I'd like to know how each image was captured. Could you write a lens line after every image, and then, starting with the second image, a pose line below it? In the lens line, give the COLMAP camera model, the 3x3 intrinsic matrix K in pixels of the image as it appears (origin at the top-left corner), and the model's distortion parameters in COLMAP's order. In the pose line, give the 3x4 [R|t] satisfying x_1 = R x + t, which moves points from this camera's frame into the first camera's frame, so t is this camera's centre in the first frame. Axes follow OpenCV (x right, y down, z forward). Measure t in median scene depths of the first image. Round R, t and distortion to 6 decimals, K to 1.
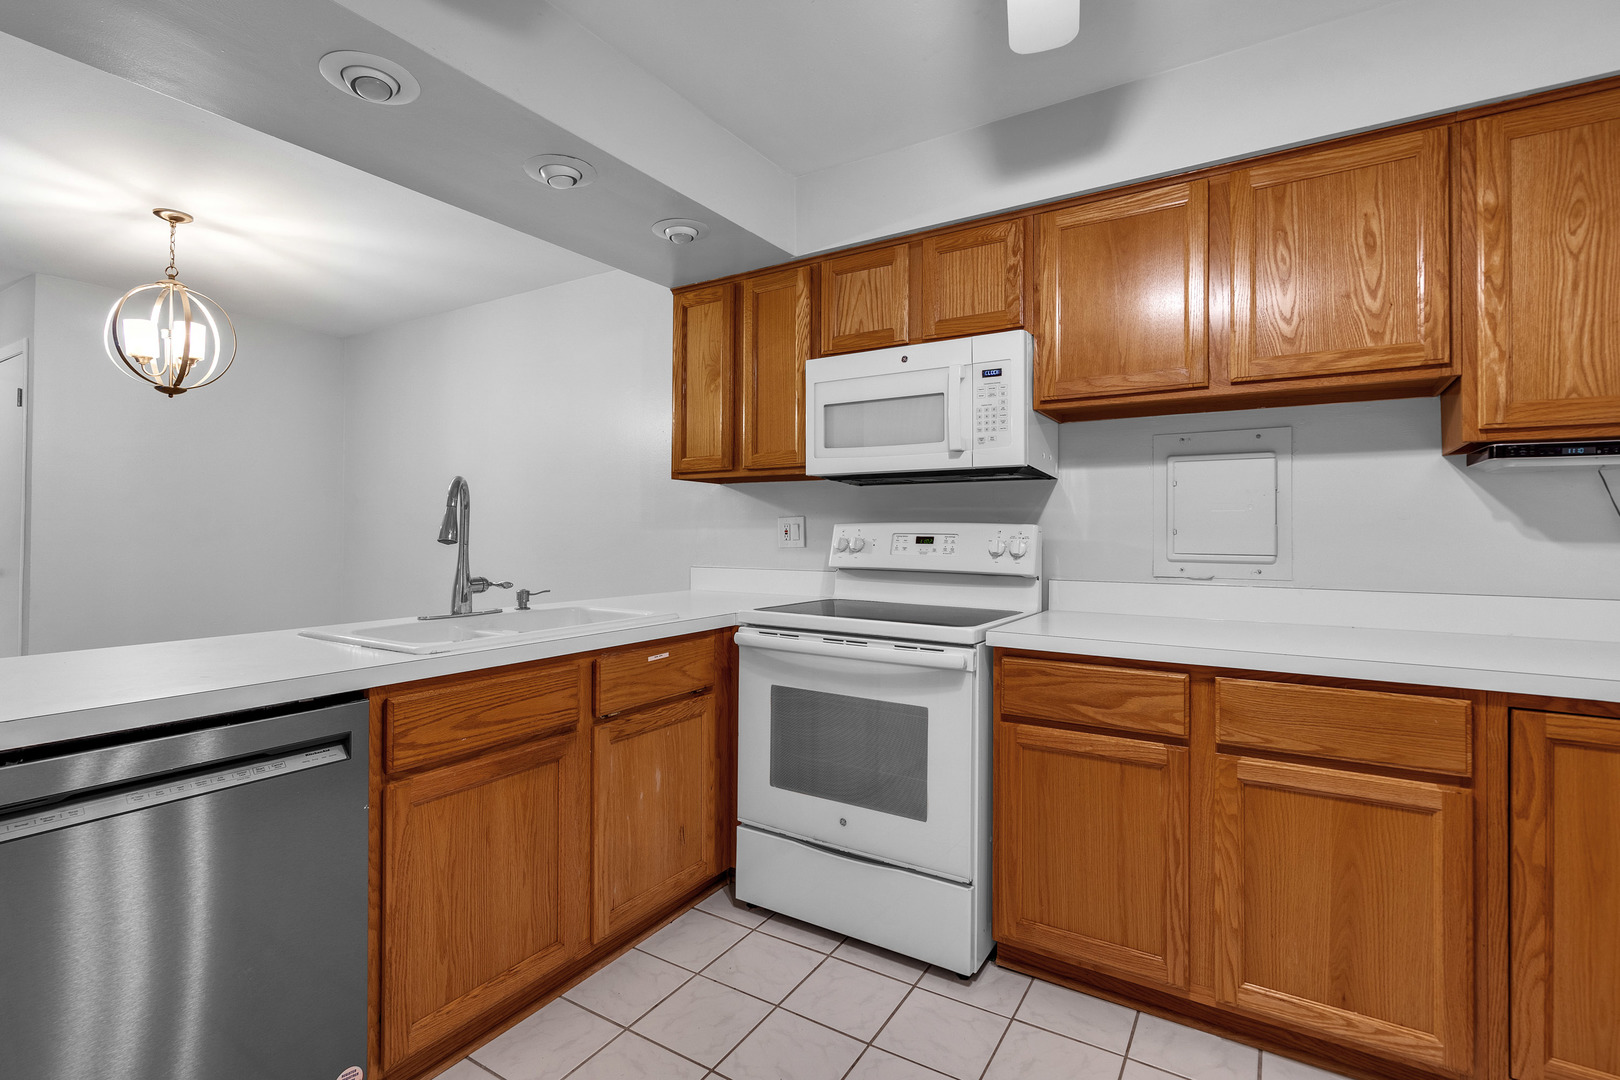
lens RADIAL K [[757.8, 0, 810.6], [0, 757.8, 528.2], [0, 0, 1]] dist [-0.003608, 0.003115]
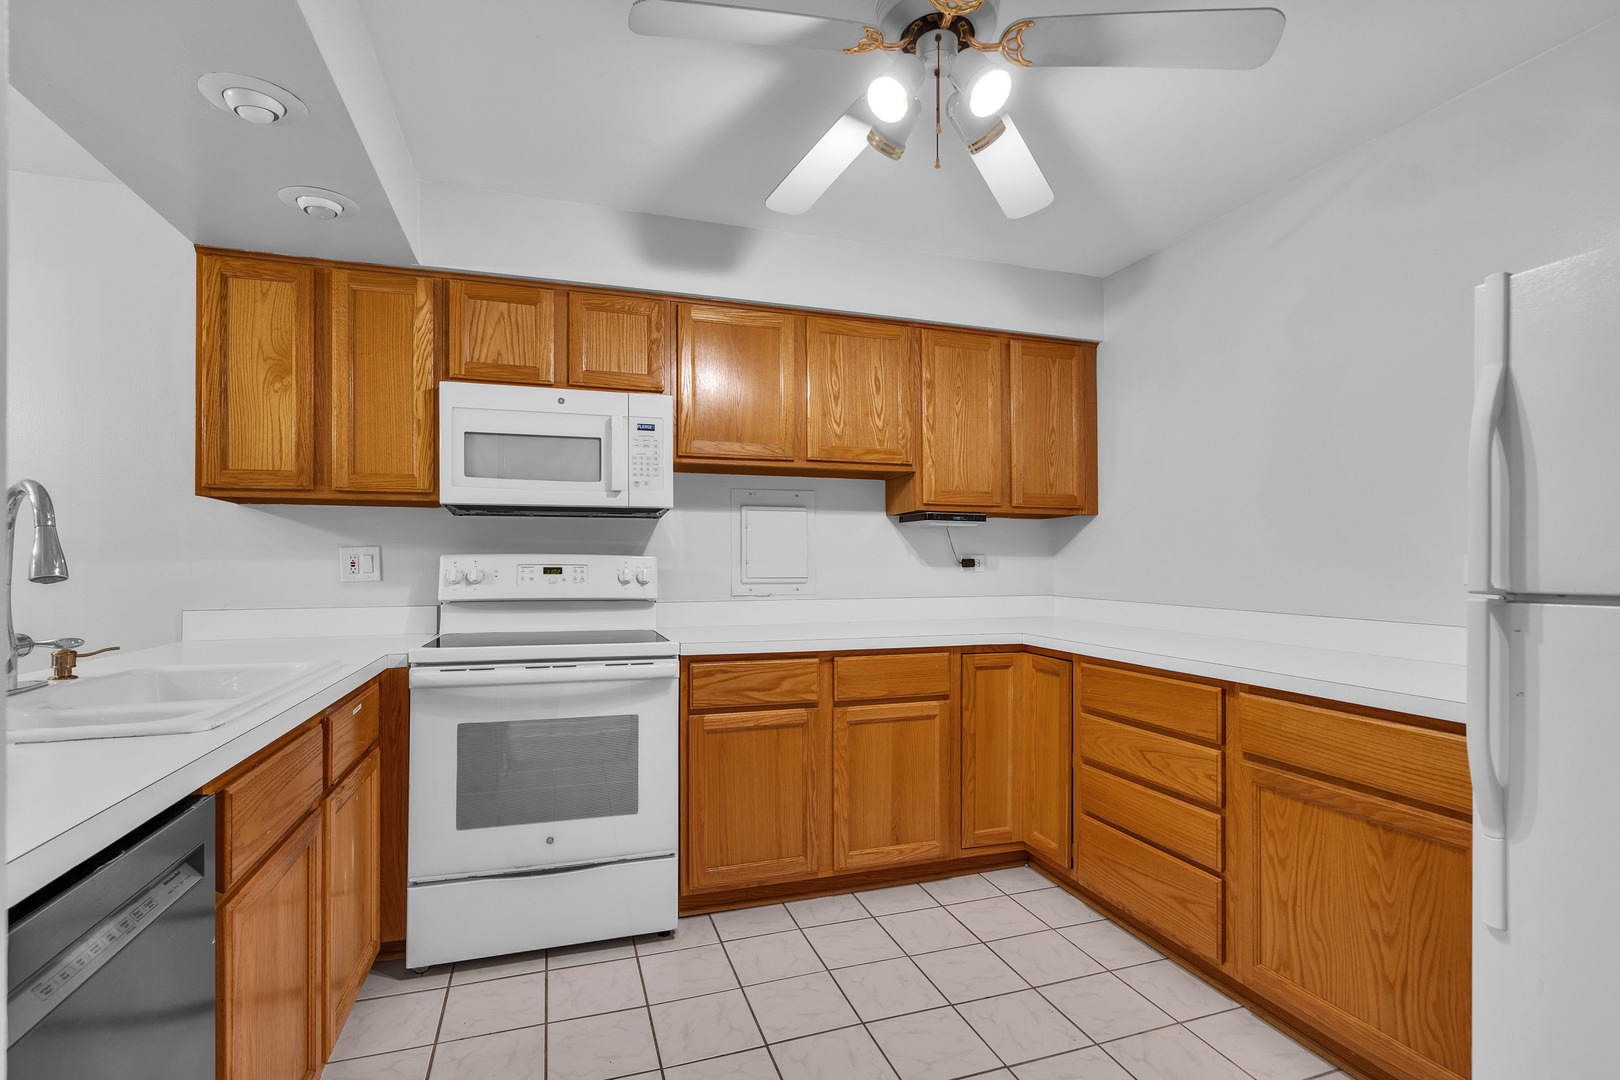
lens RADIAL K [[757.8, 0, 802.0], [0, 757.8, 560.5], [0, 0, 1]] dist [-0.003608, 0.003115]
pose [[0.639669, -0.001694, 0.768649, -0.534915], [0.000912, 0.999999, 0.001444, 0.000494], [-0.768650, -0.000223, 0.639669, 0.064578]]
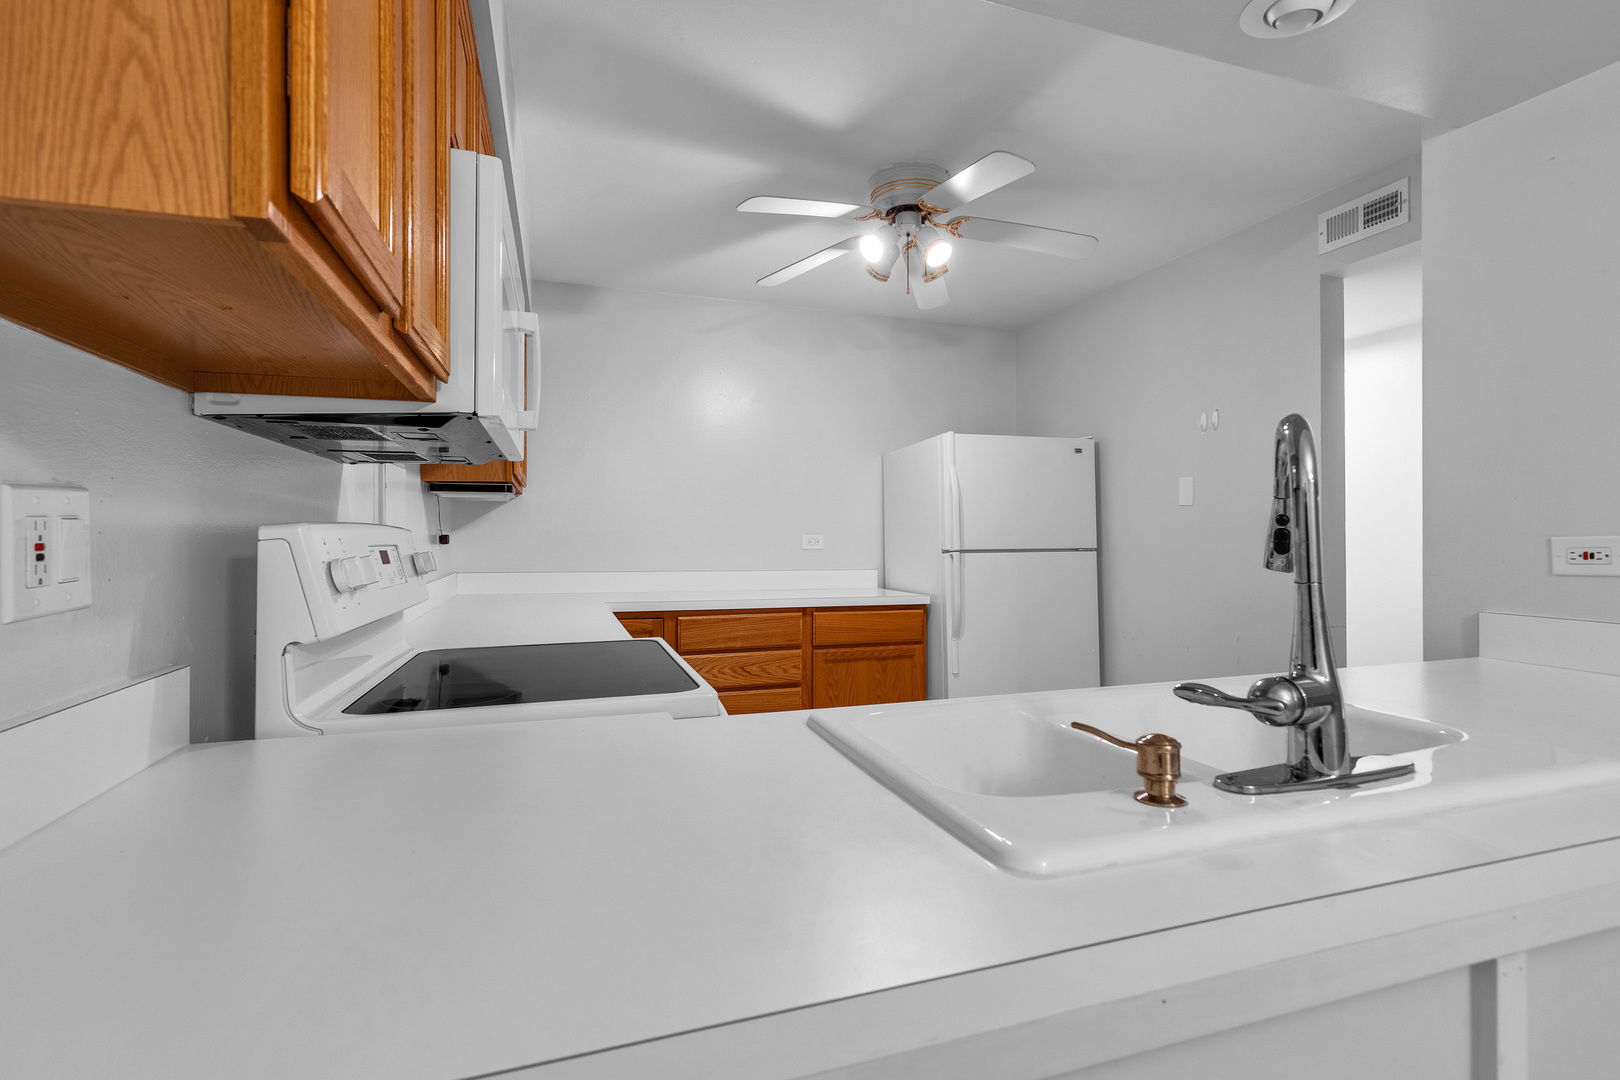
lens RADIAL K [[757.8, 0, 819.8], [0, 757.8, 529.5], [0, 0, 1]] dist [-0.003608, 0.003115]
pose [[-0.779009, 0.002672, 0.627008, -0.519670], [-0.004294, 0.999945, -0.009596, -0.000158], [-0.626999, -0.010167, -0.778954, 1.485097]]
